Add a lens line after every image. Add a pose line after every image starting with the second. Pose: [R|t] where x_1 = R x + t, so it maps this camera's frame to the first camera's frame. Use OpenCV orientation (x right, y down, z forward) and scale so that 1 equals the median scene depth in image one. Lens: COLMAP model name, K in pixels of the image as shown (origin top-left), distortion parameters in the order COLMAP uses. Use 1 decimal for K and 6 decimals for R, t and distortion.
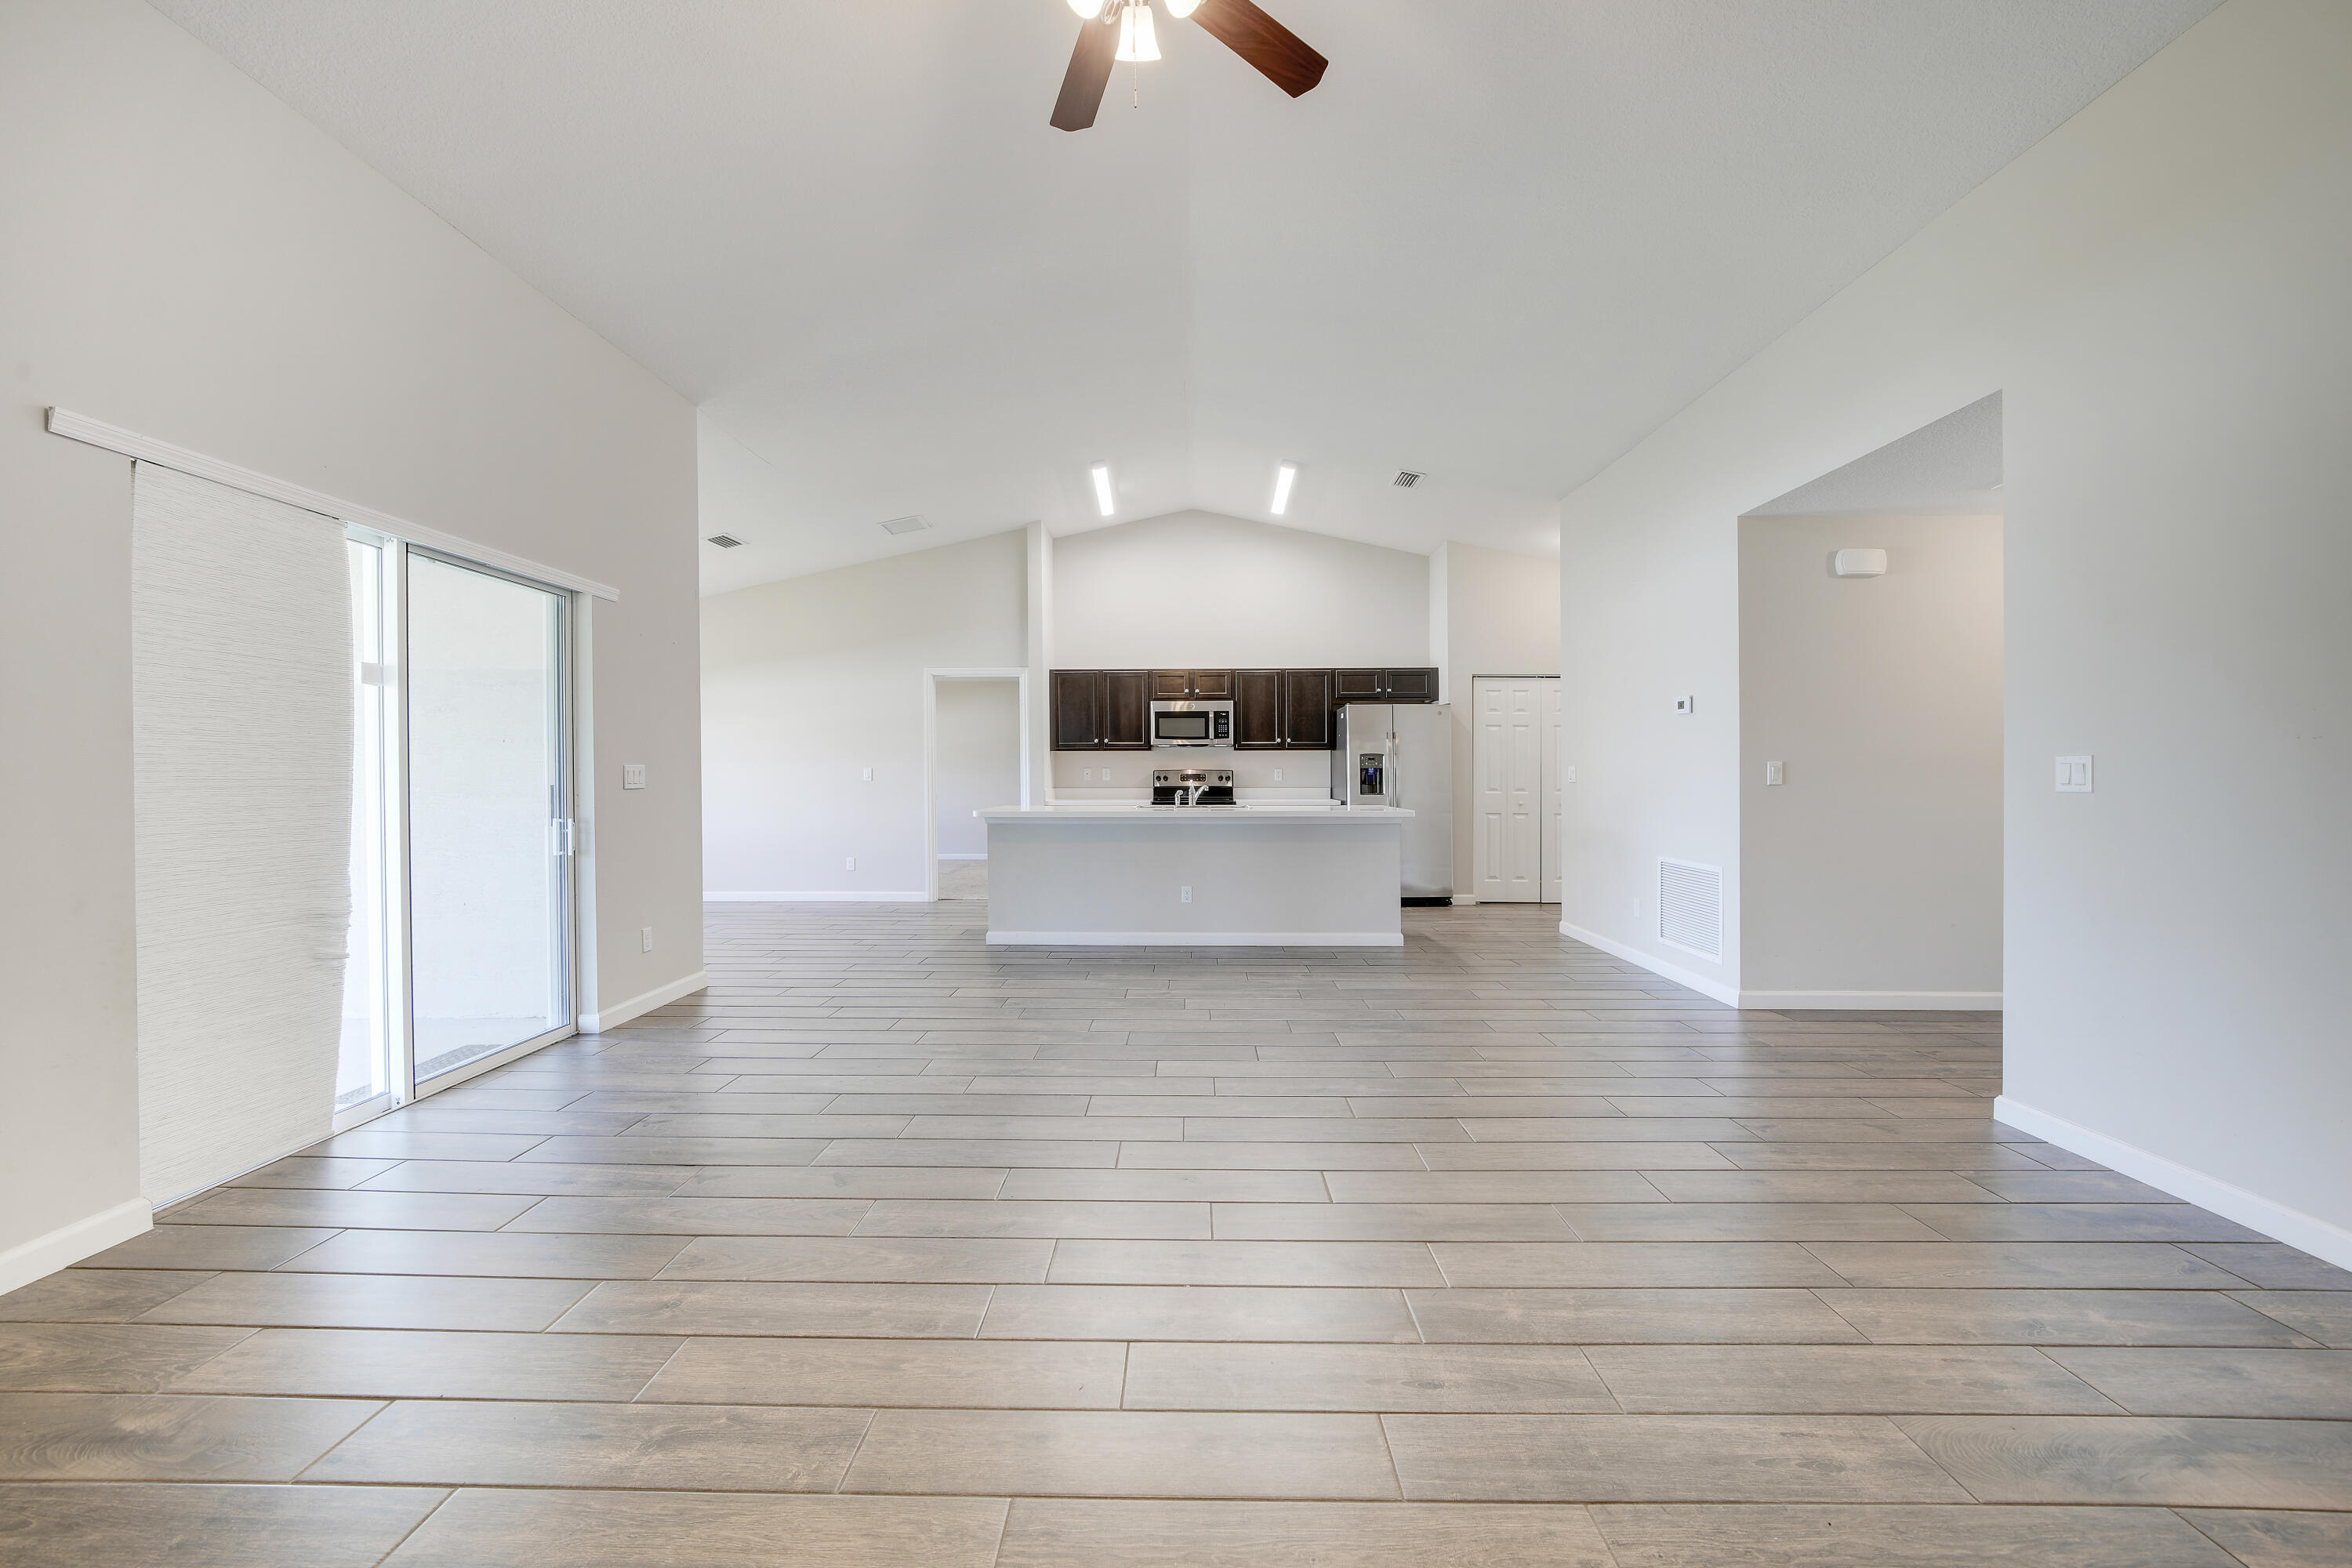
lens RADIAL K [[930.8, 0, 1166.0], [0, 930.8, 780.8], [0, 0, 1]] dist [-0.011987, 0.001948]
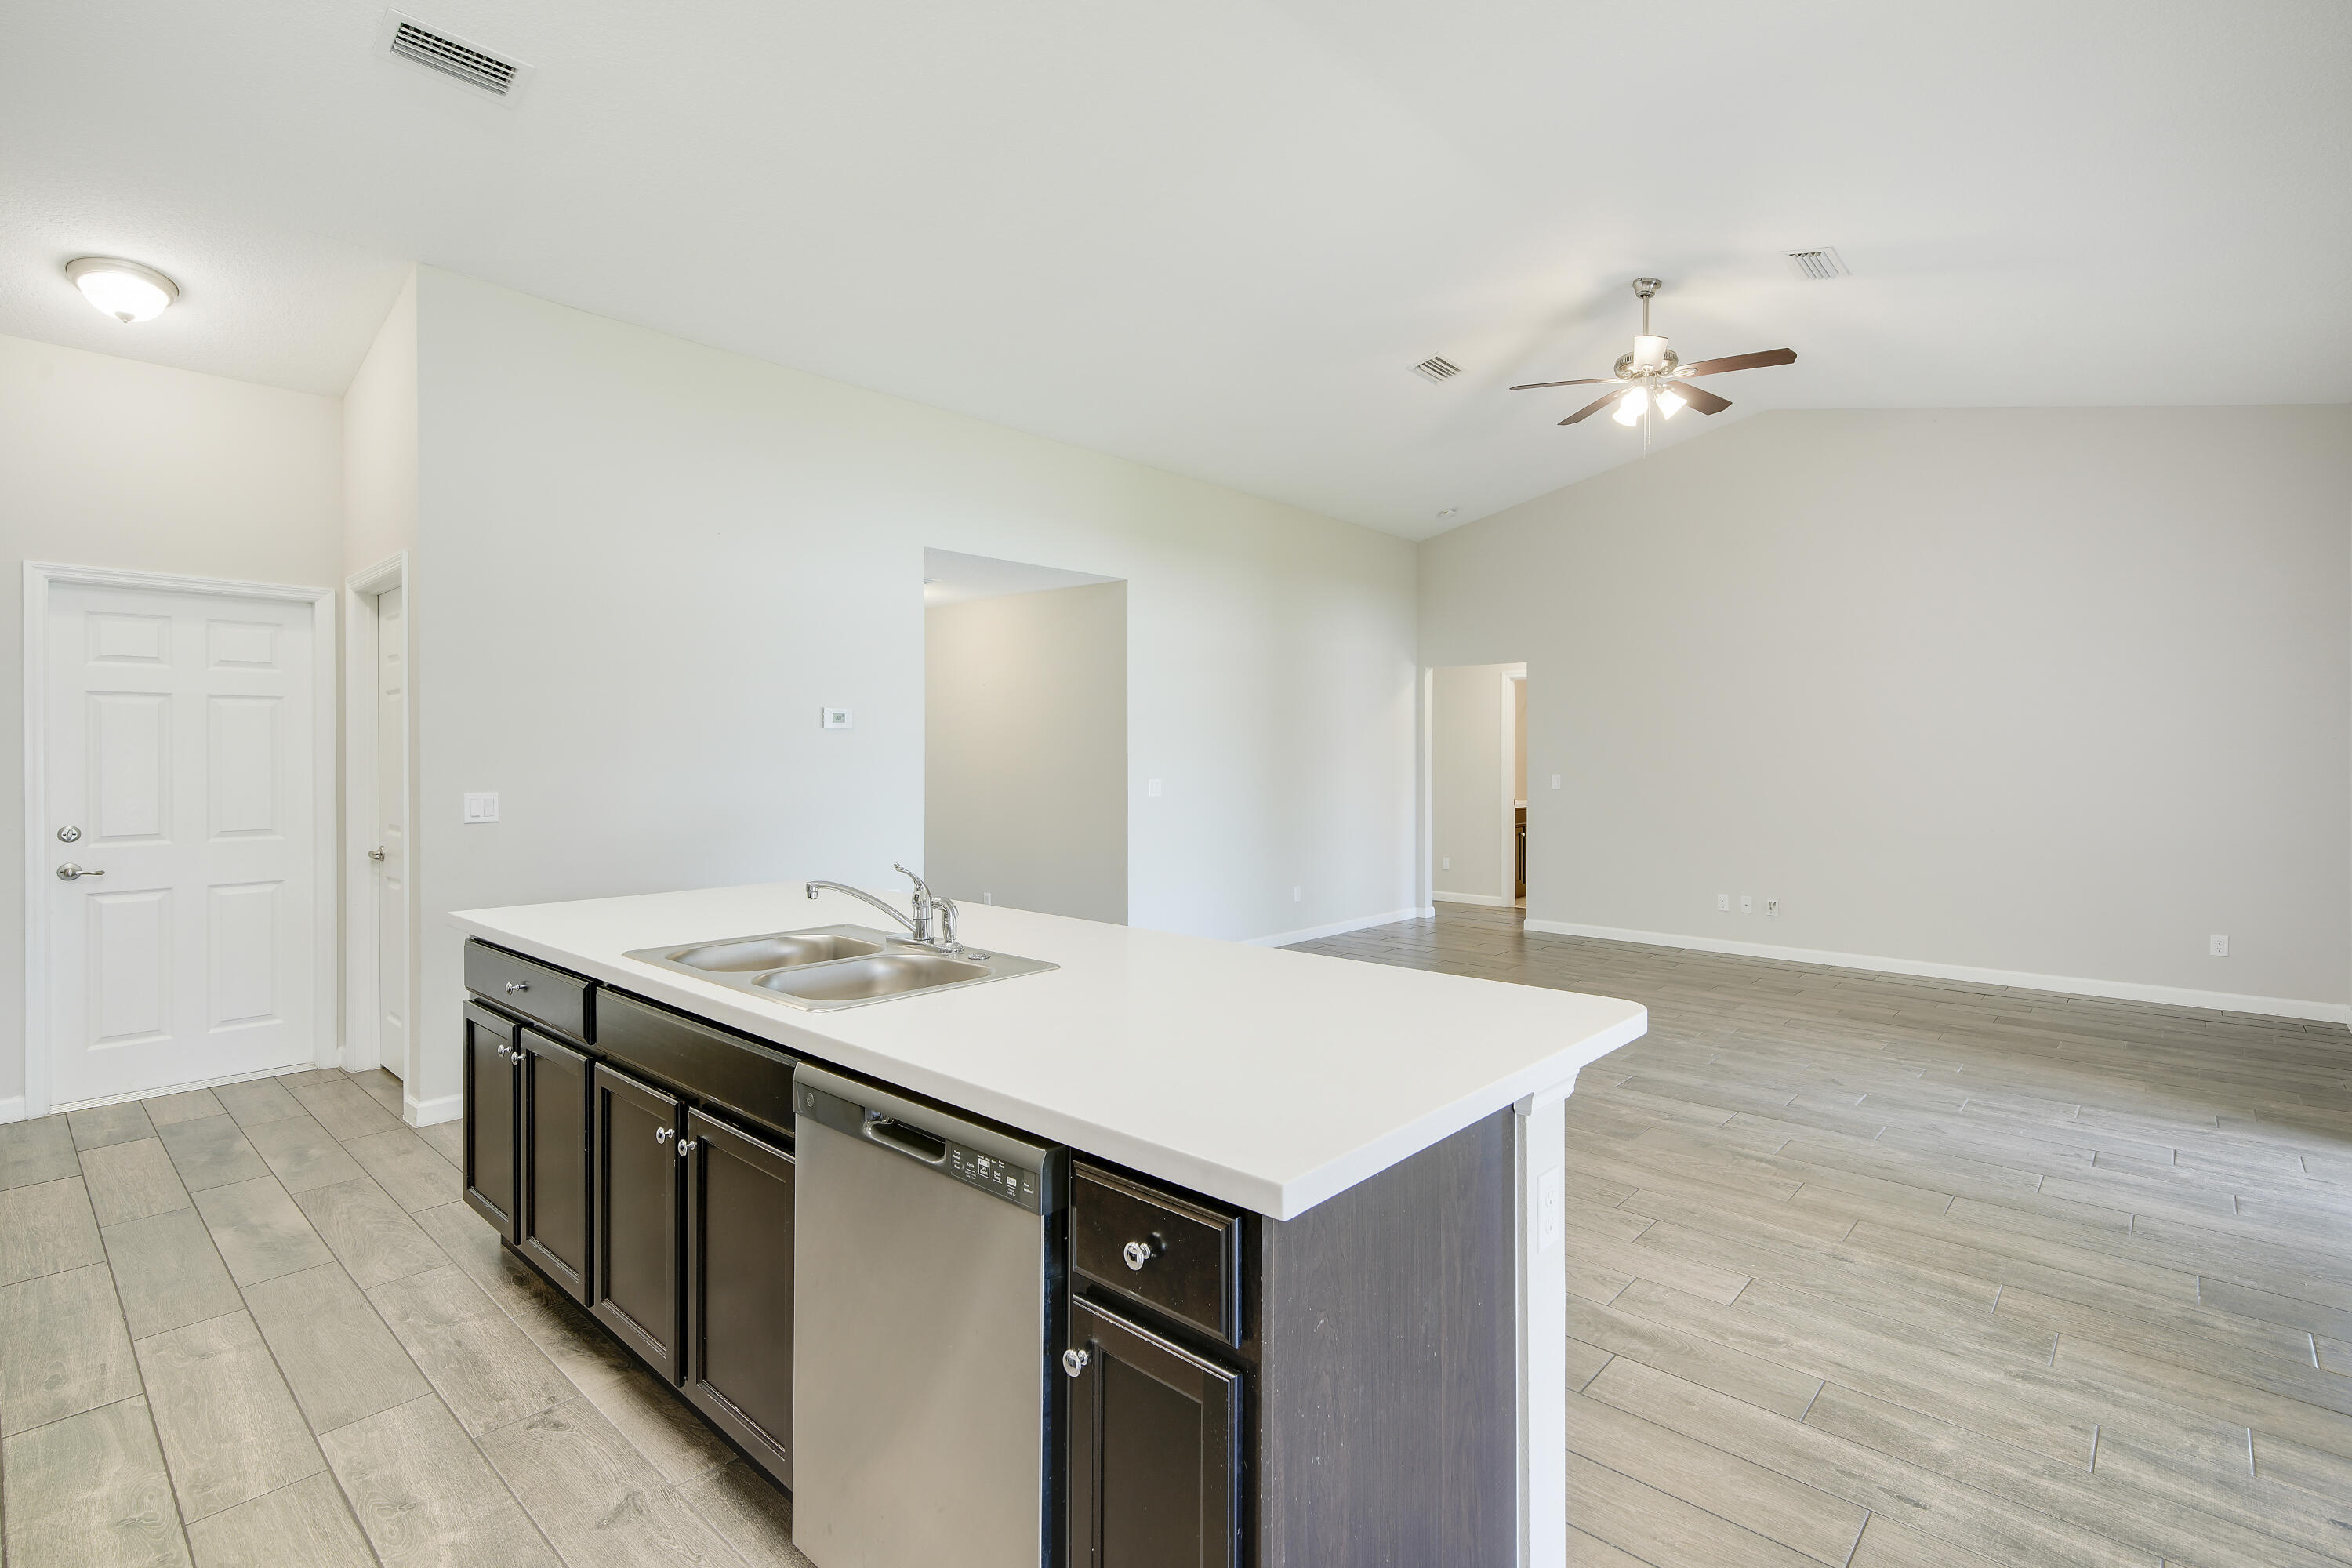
lens RADIAL K [[1104.3, 0, 1180.5], [0, 1104.3, 748.3], [0, 0, 1]] dist [-0.001199, 0.005337]
pose [[-0.761128, 0.004956, 0.648583, -0.224154], [0.004159, 0.999988, -0.002761, -0.029374], [-0.648588, 0.000596, -0.761139, 0.961179]]
